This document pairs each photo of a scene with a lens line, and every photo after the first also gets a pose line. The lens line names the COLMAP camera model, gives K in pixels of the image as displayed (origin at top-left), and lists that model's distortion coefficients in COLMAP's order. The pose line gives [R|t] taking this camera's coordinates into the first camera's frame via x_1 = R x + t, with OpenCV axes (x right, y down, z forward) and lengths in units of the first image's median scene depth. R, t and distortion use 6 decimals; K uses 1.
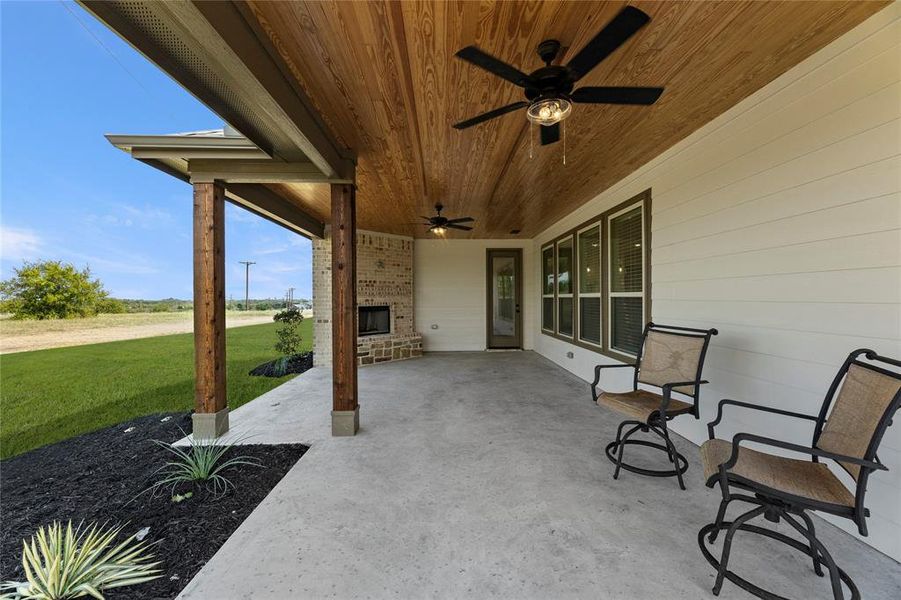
lens RADIAL K [[360.7, 0, 456.2], [0, 360.7, 300.8], [0, 0, 1]] dist [-0.000323, -0.000240]
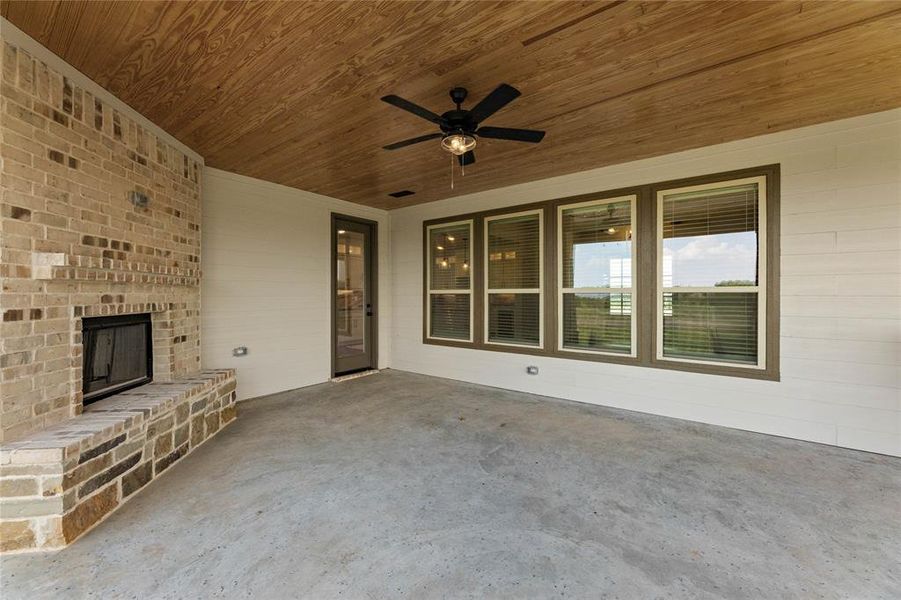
lens RADIAL K [[360.7, 0, 448.3], [0, 360.7, 297.0], [0, 0, 1]] dist [-0.000323, -0.000240]
pose [[0.632668, -0.000543, 0.774423, -0.297937], [0.003974, 0.999989, -0.002545, -0.000496], [-0.774413, 0.004688, 0.632663, 0.523238]]
